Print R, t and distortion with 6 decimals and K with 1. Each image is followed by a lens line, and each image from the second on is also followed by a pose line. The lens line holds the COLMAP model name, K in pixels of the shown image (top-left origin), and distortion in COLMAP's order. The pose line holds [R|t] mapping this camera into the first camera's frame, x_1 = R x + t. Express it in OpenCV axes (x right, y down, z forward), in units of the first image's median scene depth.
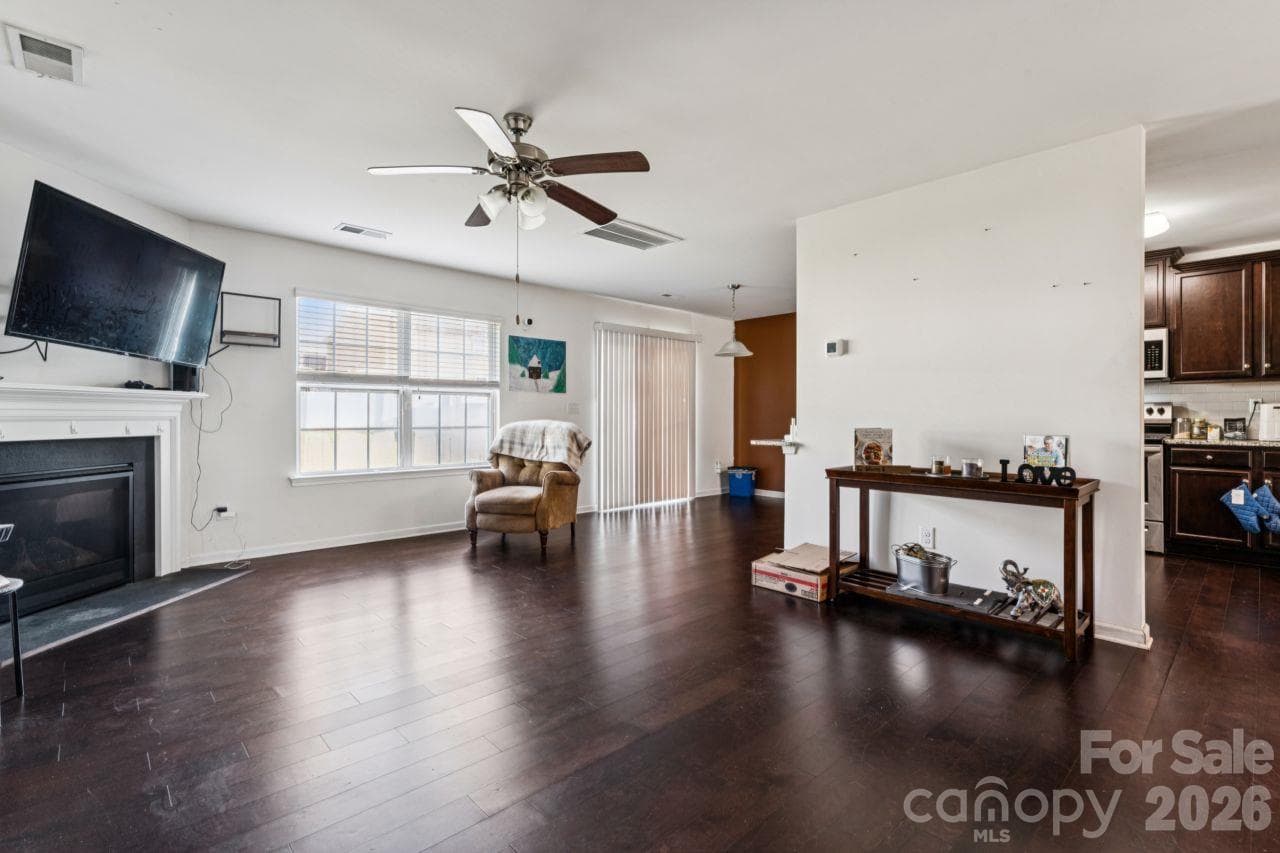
lens RADIAL K [[593.8, 0, 642.5], [0, 593.8, 417.7], [0, 0, 1]] dist [0.000336, 0.000207]
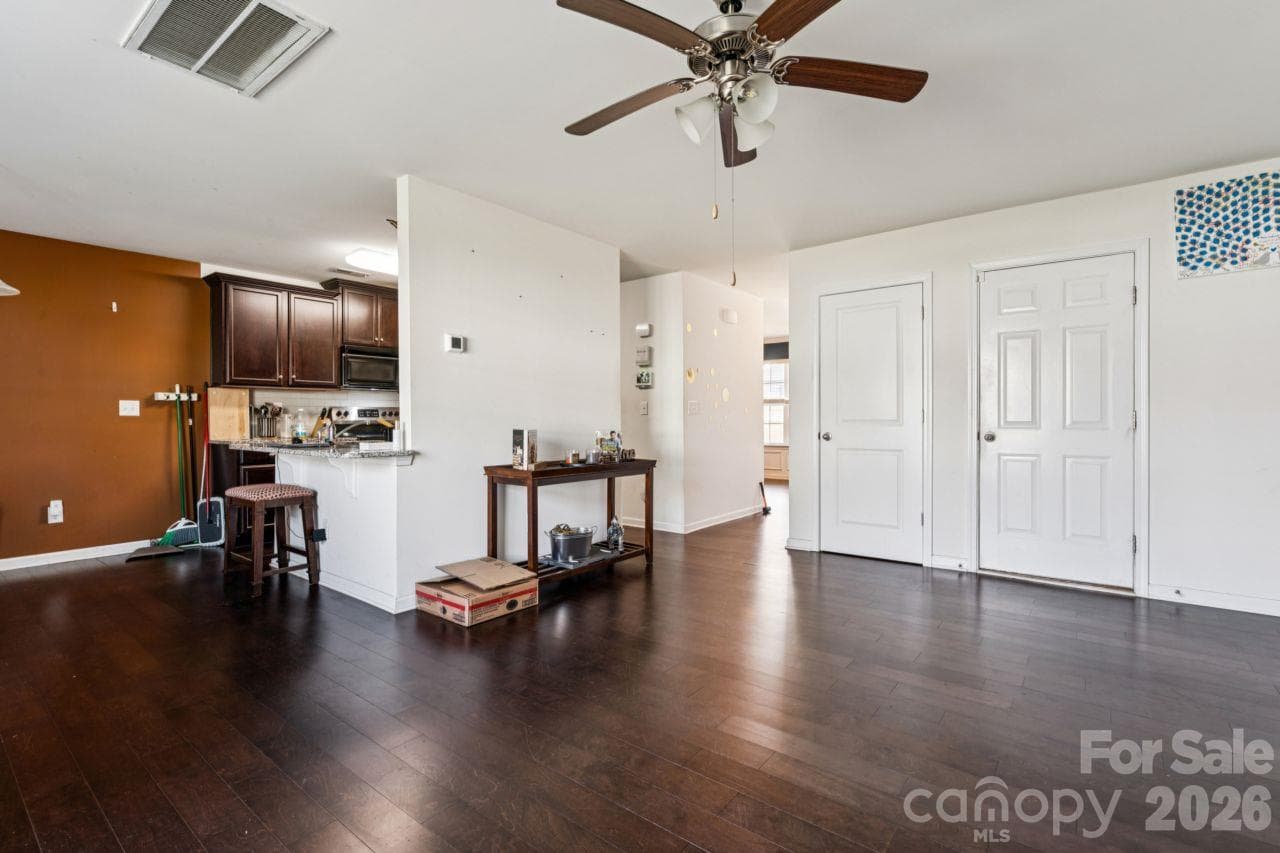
lens RADIAL K [[593.8, 0, 642.5], [0, 593.8, 417.7], [0, 0, 1]] dist [0.000336, 0.000207]
pose [[-0.141748, -0.000657, 0.989903, -0.489309], [0.002730, 0.999996, 0.001055, -0.002683], [-0.989899, 0.002852, -0.141746, 0.662729]]
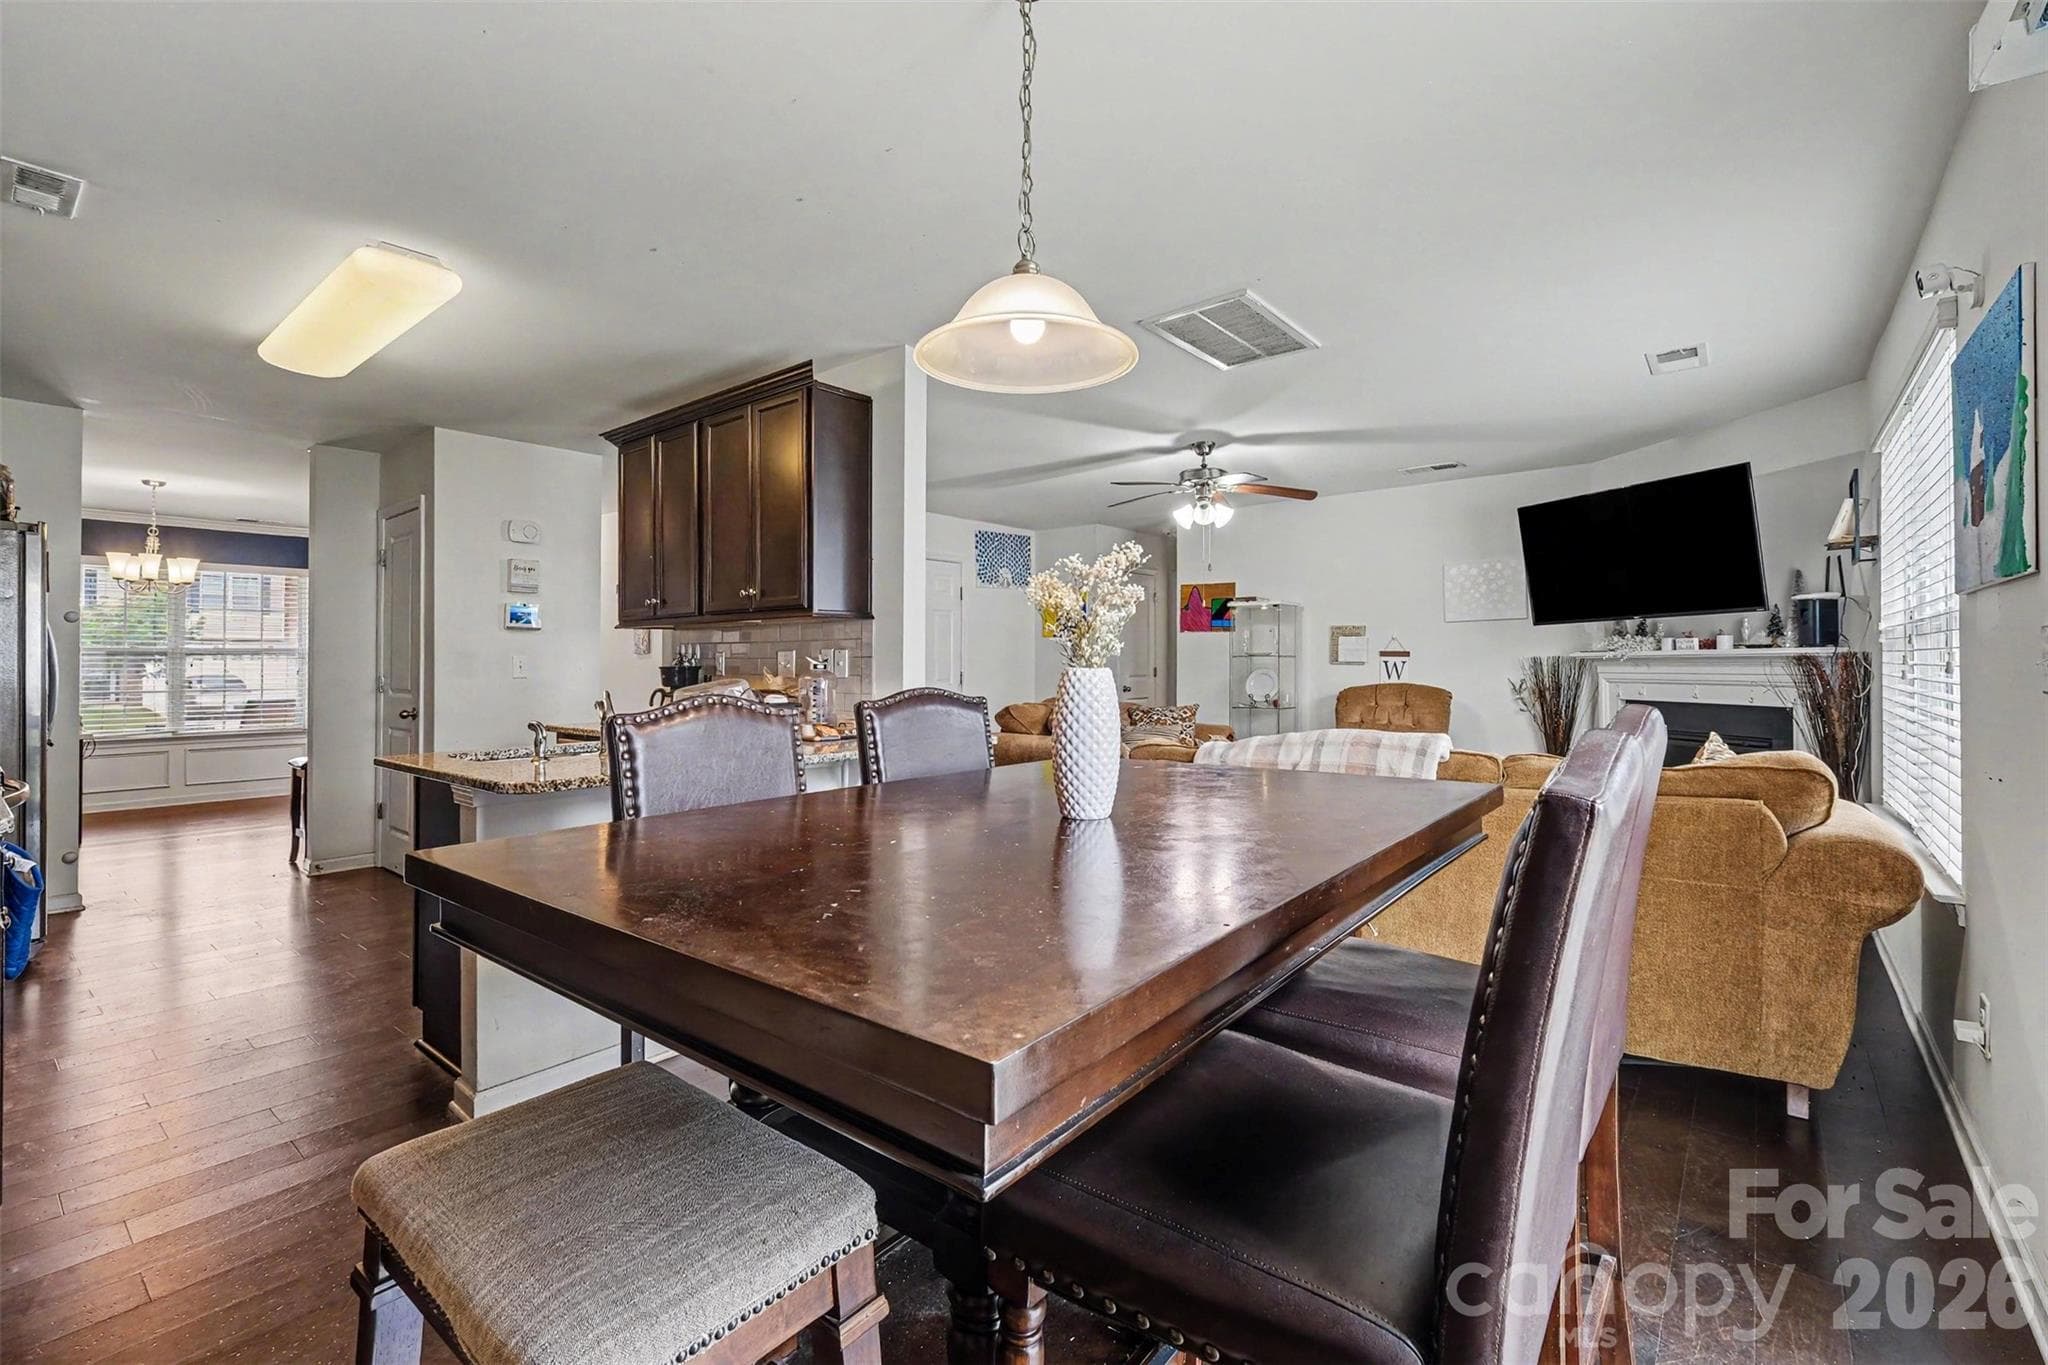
lens RADIAL K [[896.1, 0, 1013.5], [0, 896.1, 658.4], [0, 0, 1]] dist [0.000341, -0.000027]
pose [[-0.992623, 0.000974, -0.121238, 0.232327], [0.001857, 0.999973, -0.007166, -0.019772], [0.121228, -0.007338, -0.992598, 1.550180]]
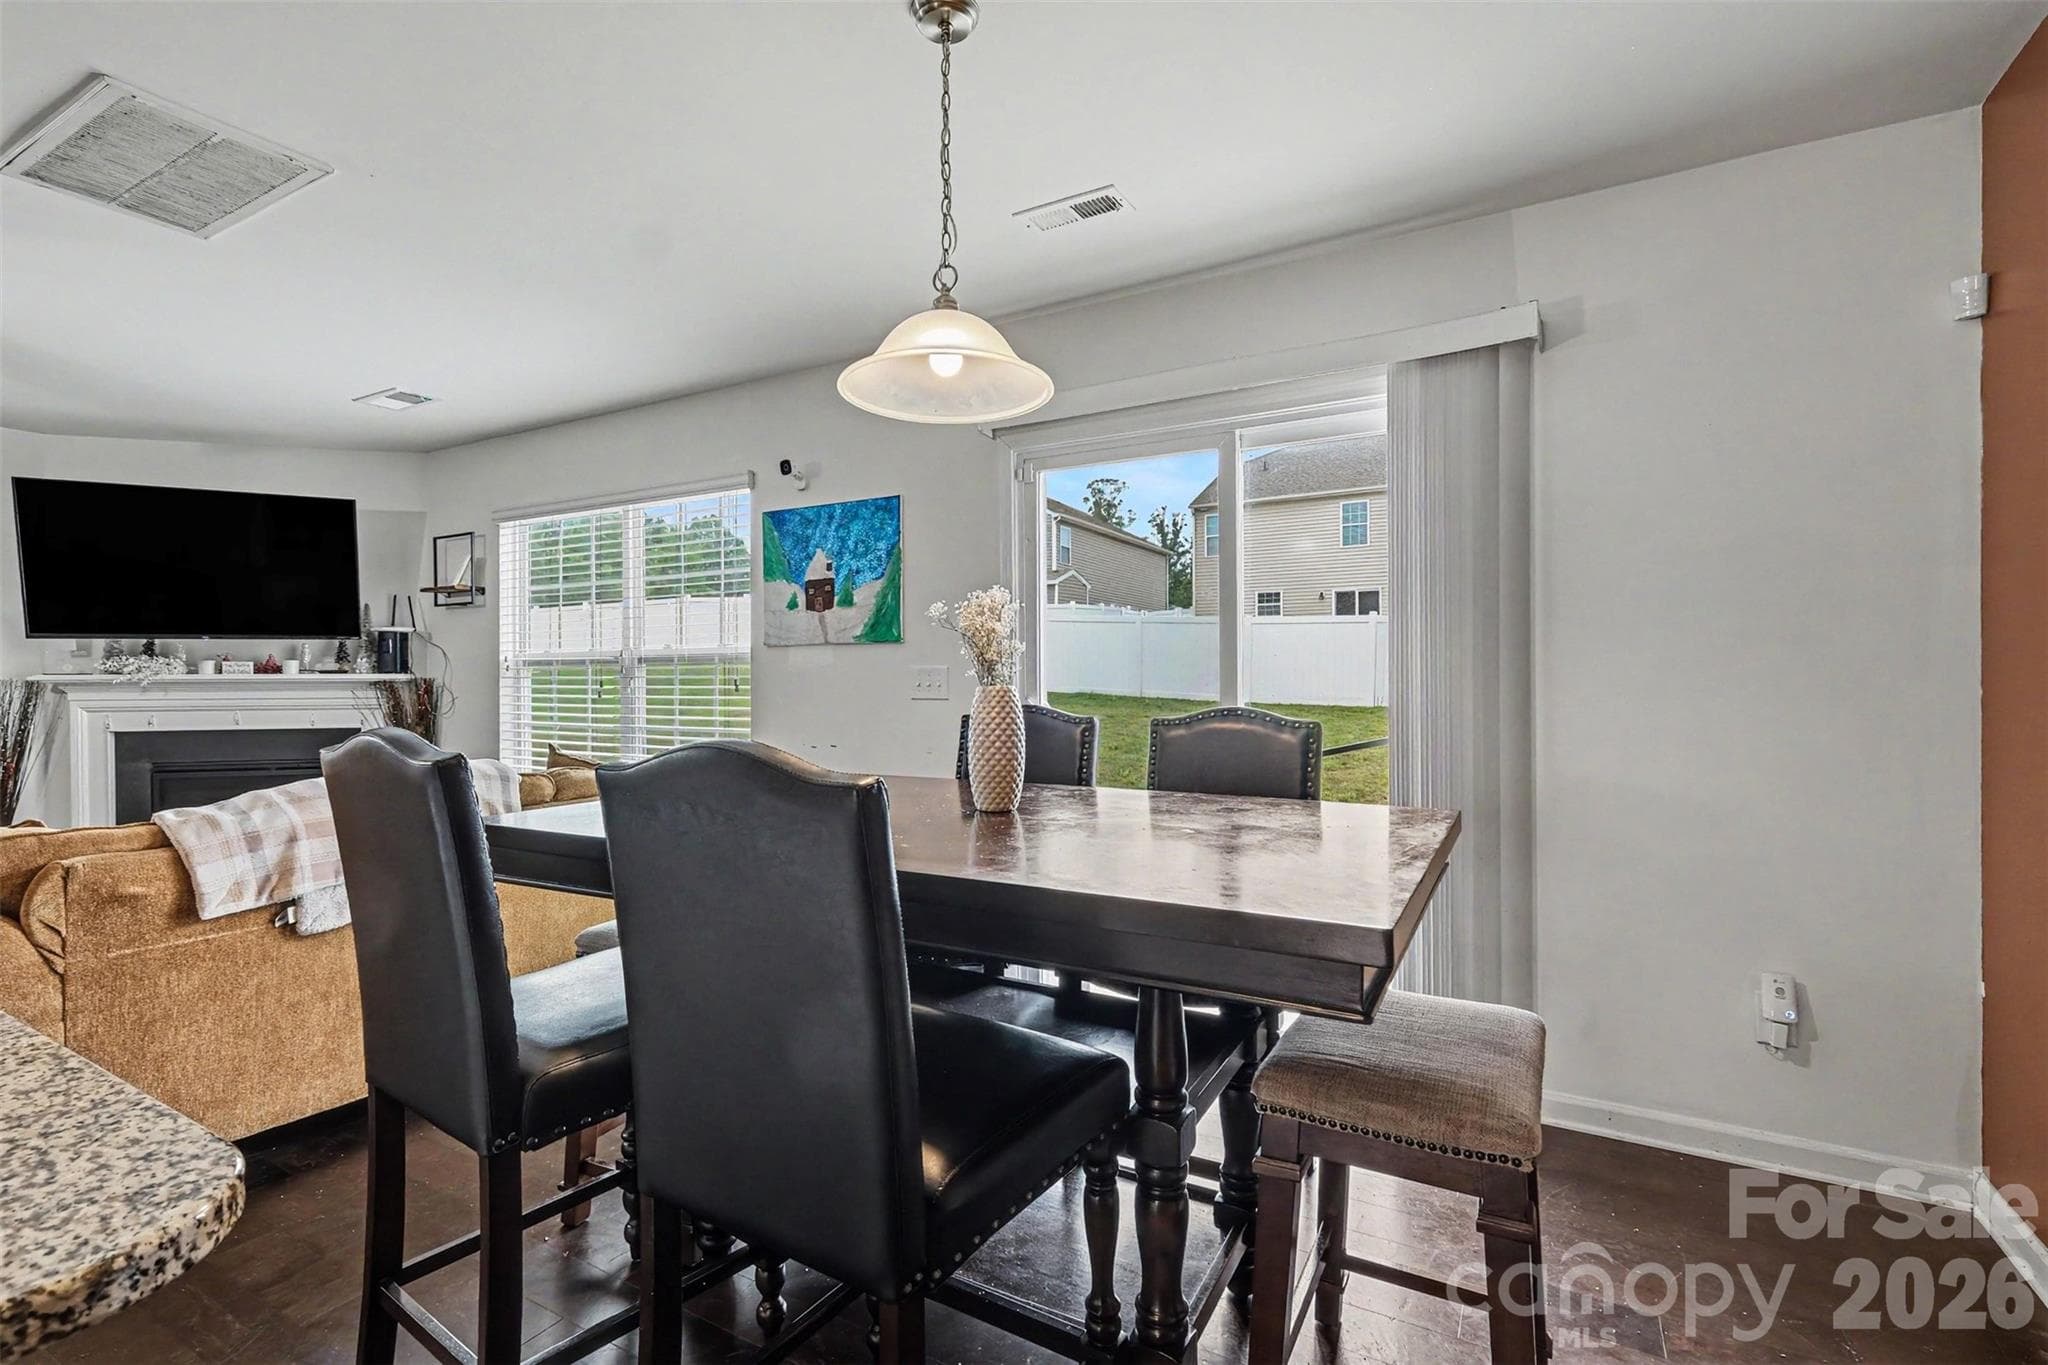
lens RADIAL K [[931.4, 0, 1019.5], [0, 931.4, 681.2], [0, 0, 1]] dist [0.001527, 0.000146]
pose [[0.283415, -0.003468, -0.958991, 0.531020], [0.004146, 0.999989, -0.002391, -0.021645], [0.958988, -0.003298, 0.283427, 1.166537]]
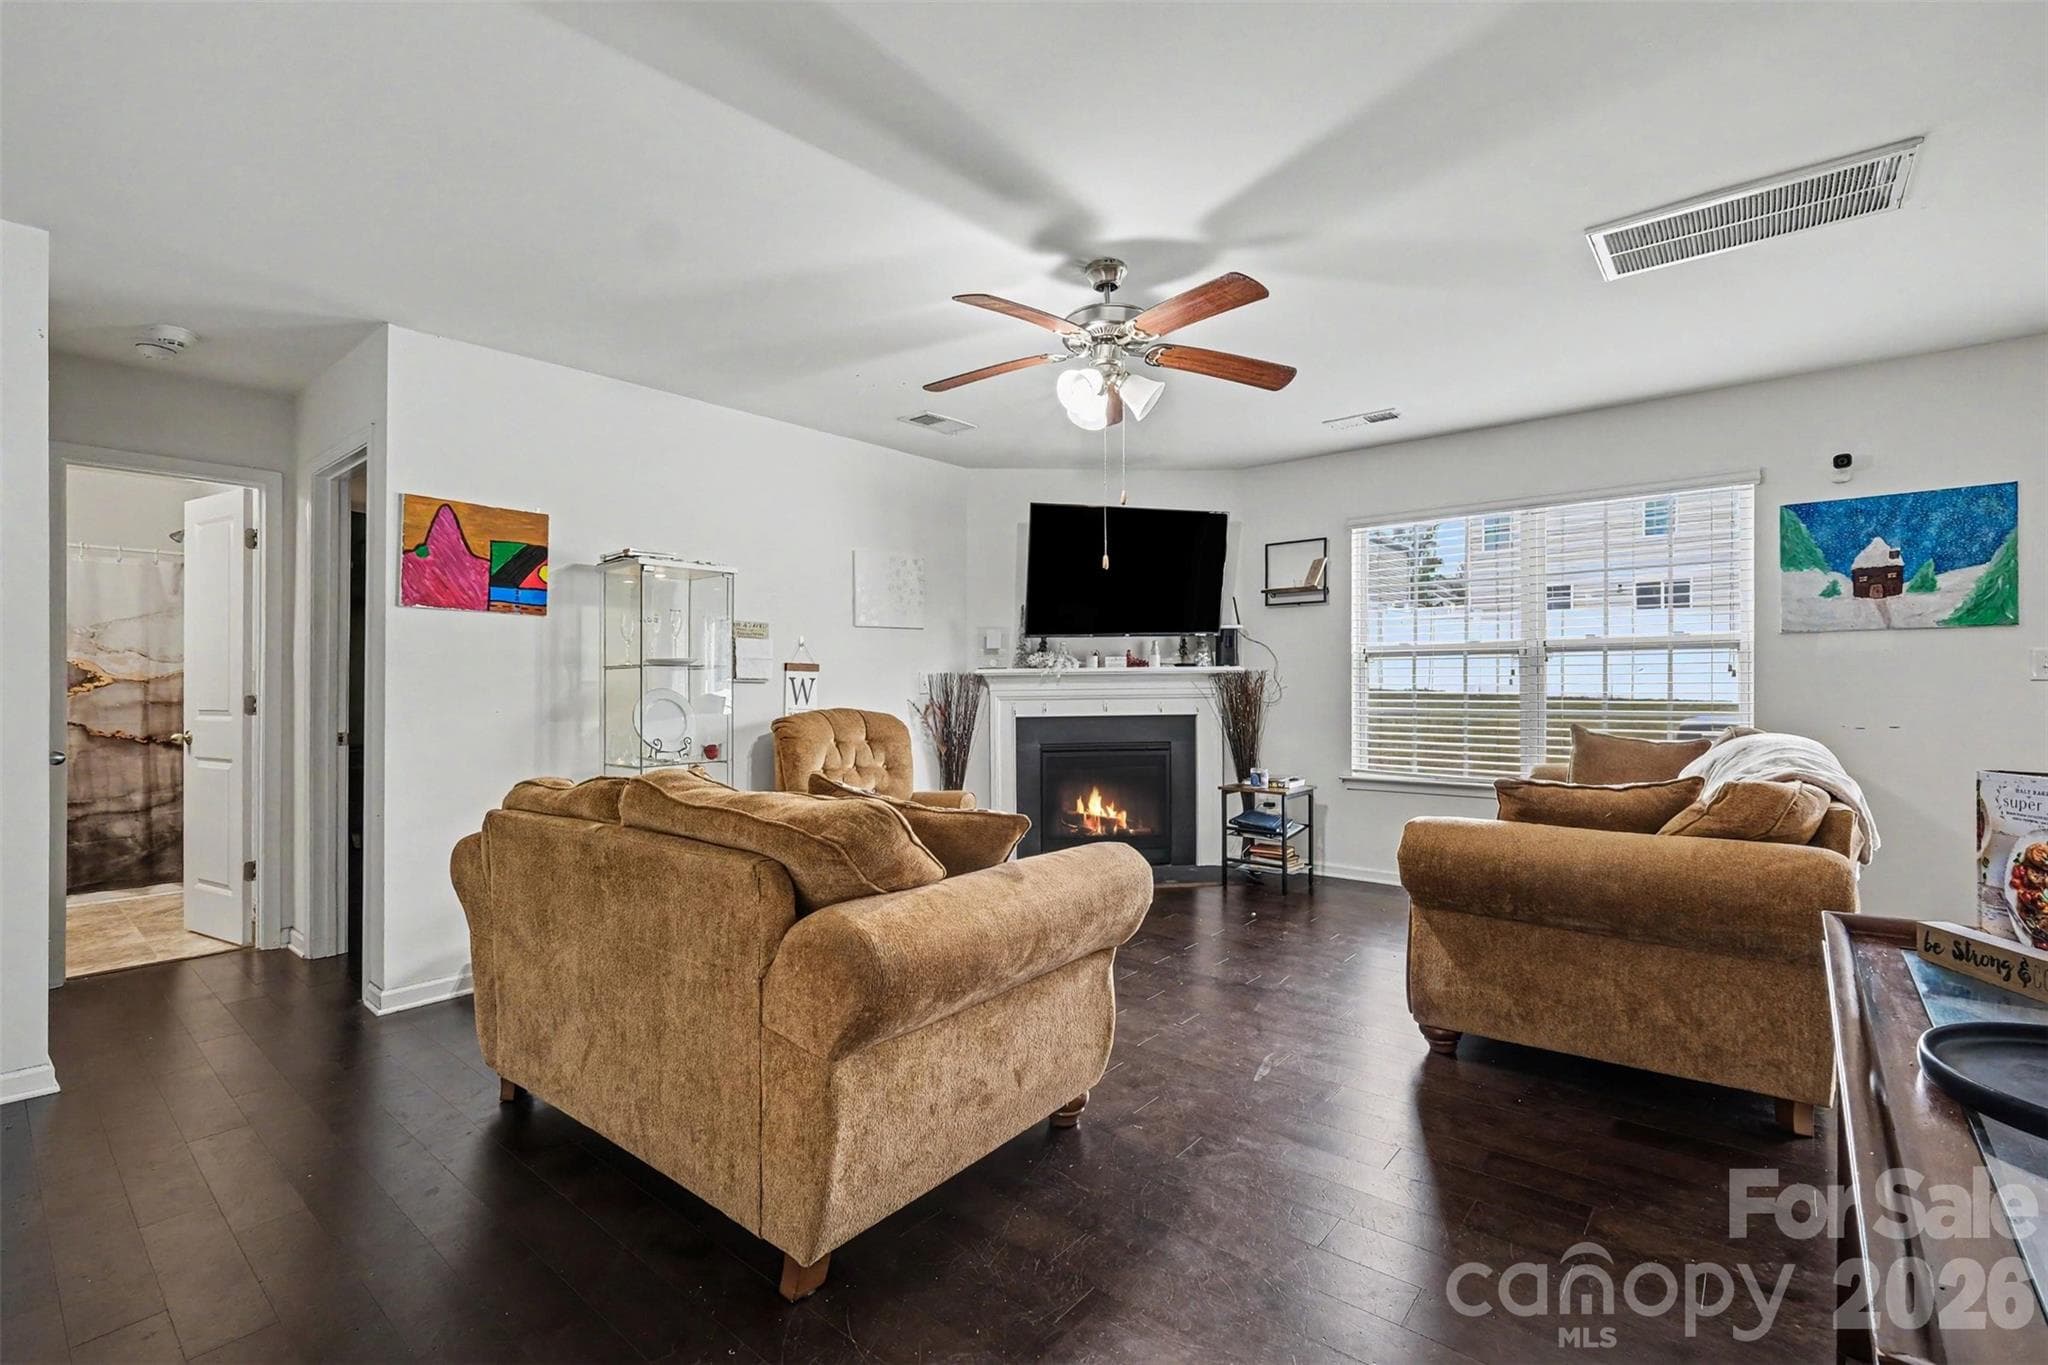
lens RADIAL K [[907.9, 0, 1024.0], [0, 907.9, 682.5], [0, 0, 1]] dist [0.000817, 0.000282]
pose [[0.114859, -0.005792, -0.993365, 0.445872], [0.010188, 0.999937, -0.004653, -0.012733], [0.993330, -0.009586, 0.114911, 0.432432]]
